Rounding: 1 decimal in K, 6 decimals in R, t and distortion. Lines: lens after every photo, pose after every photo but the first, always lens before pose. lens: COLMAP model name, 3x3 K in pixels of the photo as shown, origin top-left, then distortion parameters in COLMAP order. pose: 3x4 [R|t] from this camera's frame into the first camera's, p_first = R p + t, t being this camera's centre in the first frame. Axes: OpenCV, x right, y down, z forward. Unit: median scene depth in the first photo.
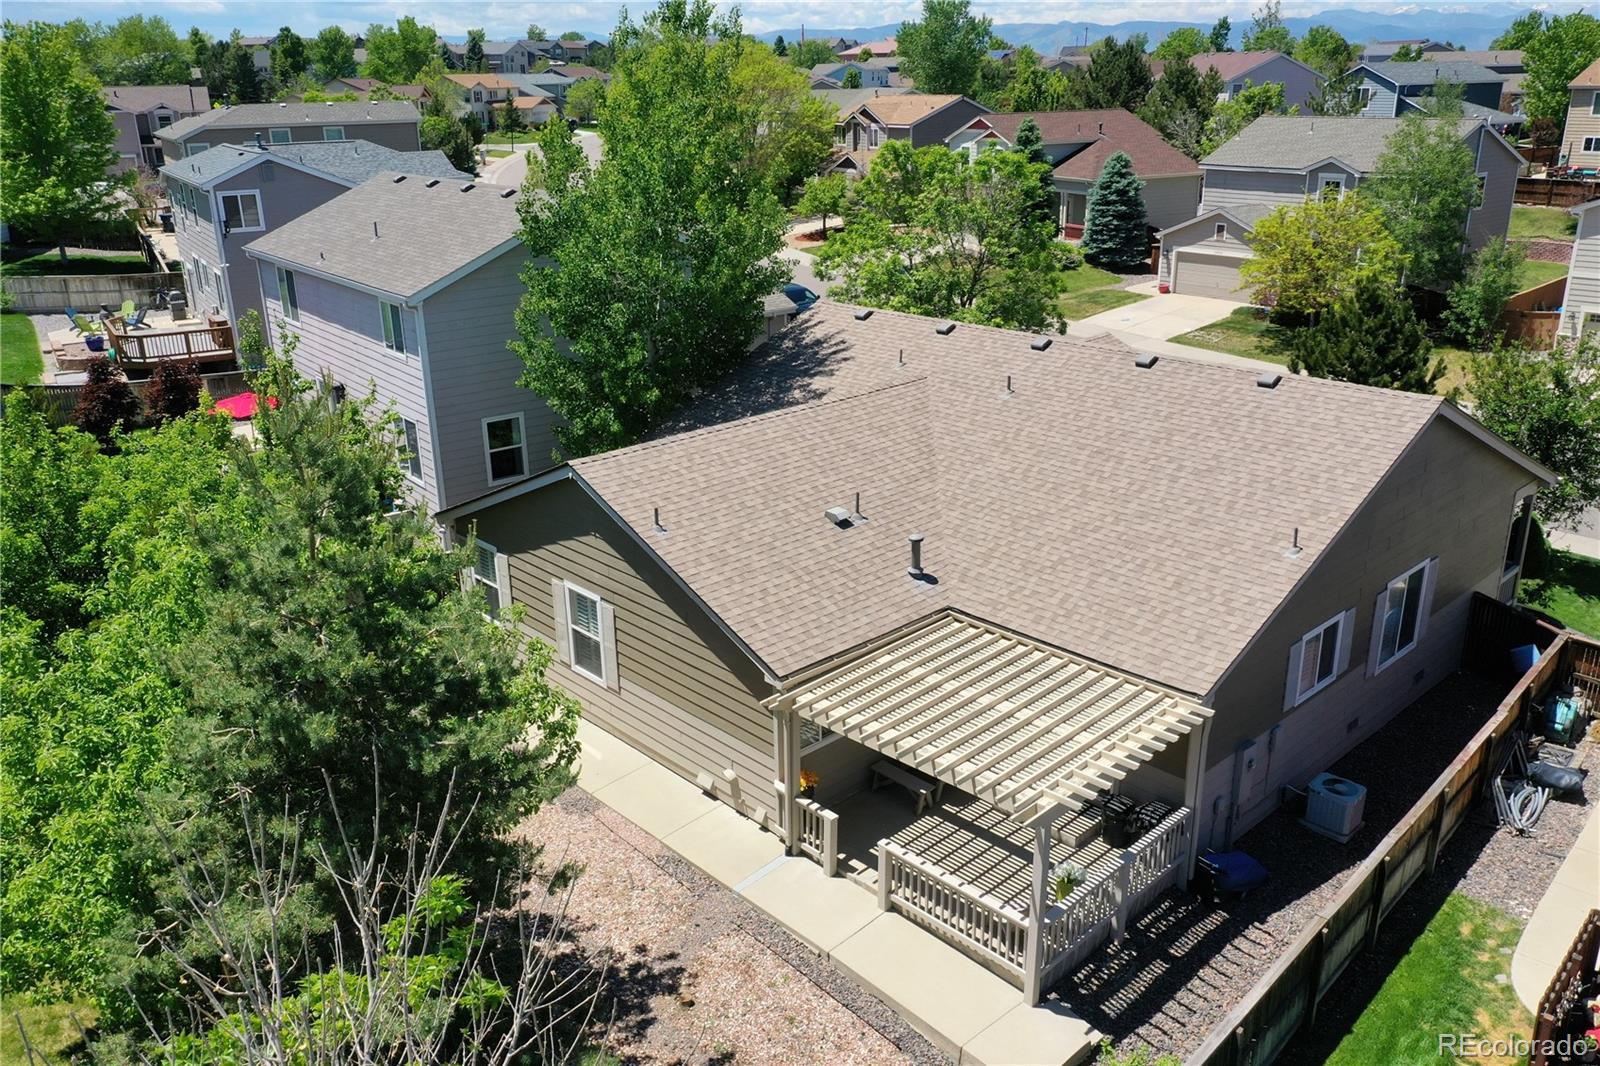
lens RADIAL K [[1258.0, 0, 789.1], [0, 1258.0, 531.8], [0, 0, 1]] dist [0.001697, 0.005548]
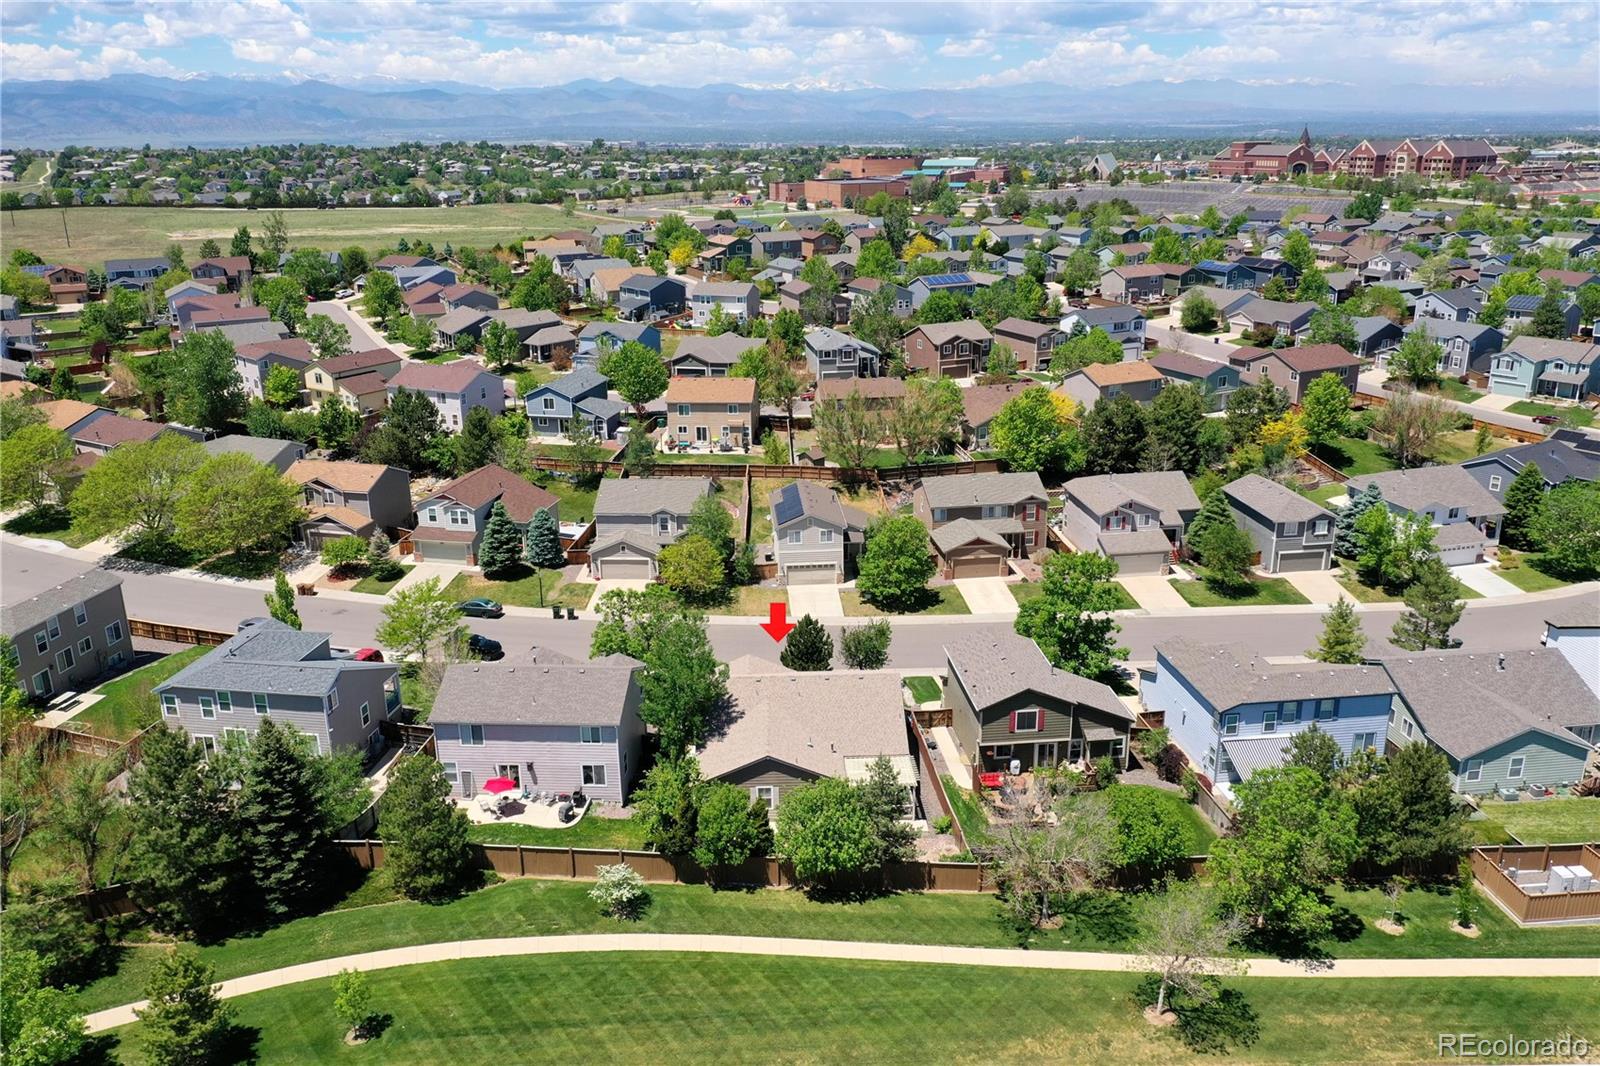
lens RADIAL K [[1258.0, 0, 789.1], [0, 1258.0, 531.8], [0, 0, 1]] dist [0.001697, 0.005548]
pose [[0.666642, -0.225585, 0.710423, -2.153657], [0.258193, 0.963983, 0.063819, -0.750246], [-0.699232, 0.140882, 0.700876, -1.483766]]
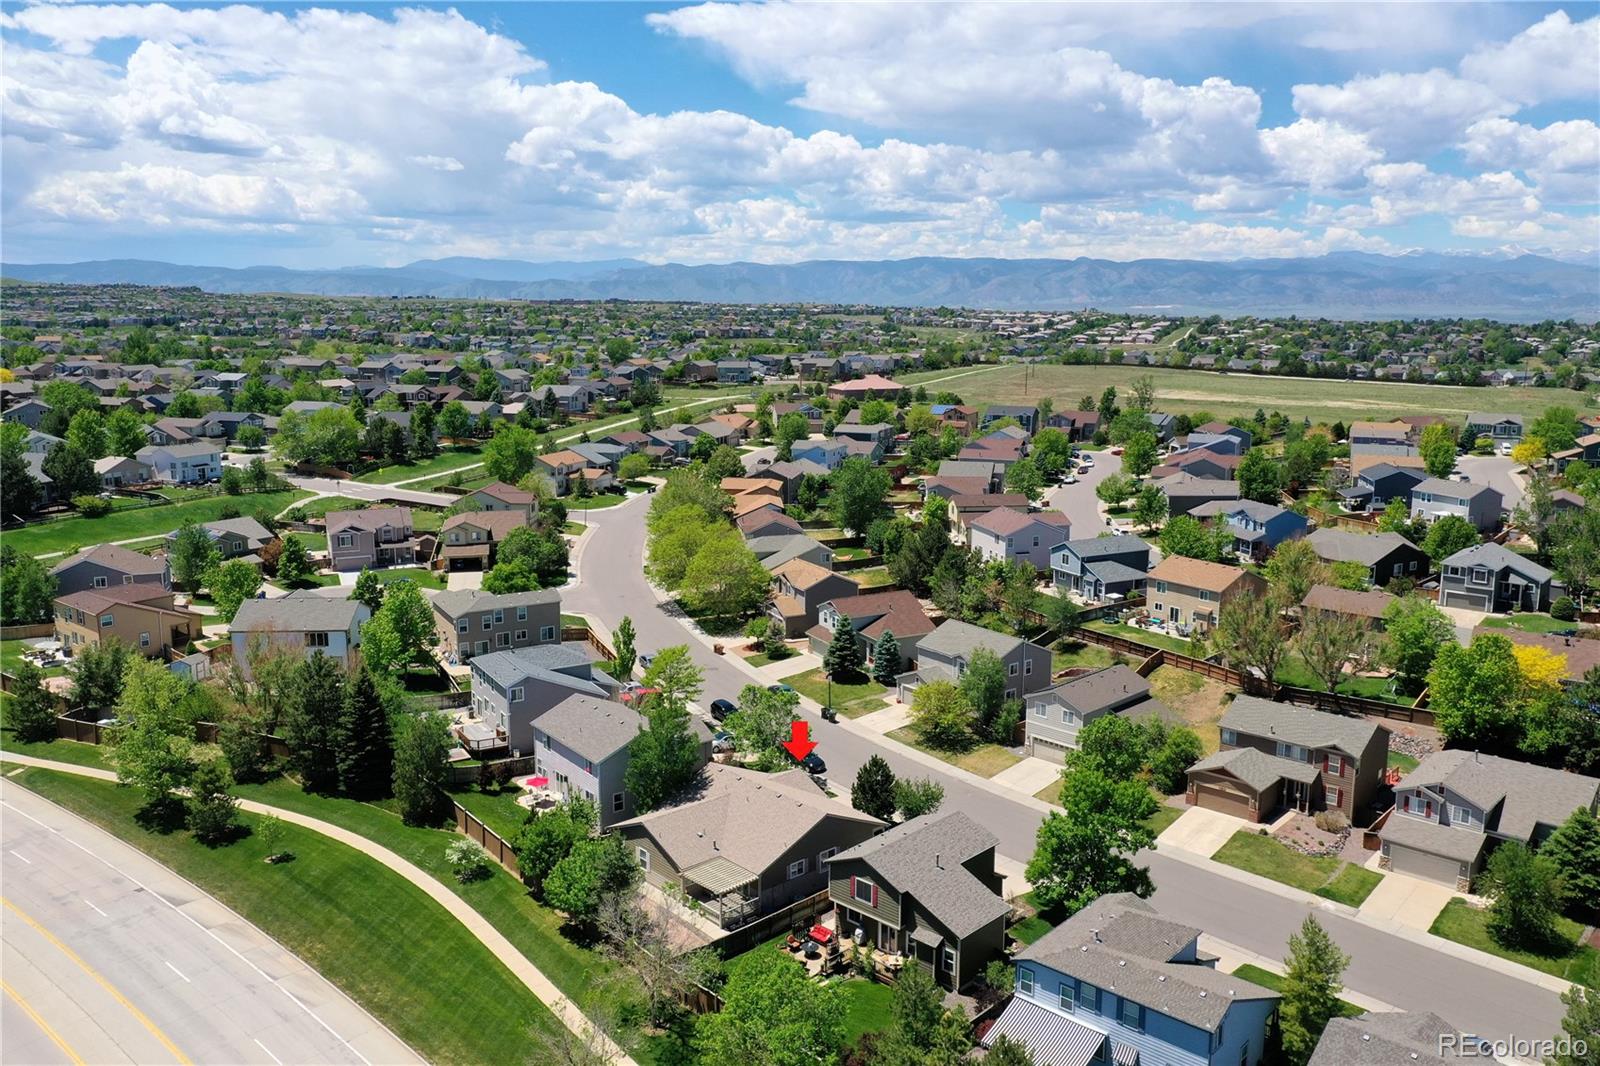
lens RADIAL K [[1258.0, 0, 789.1], [0, 1258.0, 531.8], [0, 0, 1]] dist [0.001697, 0.005548]
pose [[0.999549, 0.022504, -0.019860, 0.343776], [-0.025488, 0.985844, -0.165716, -0.276602], [0.015849, 0.166147, 0.985974, -2.940287]]
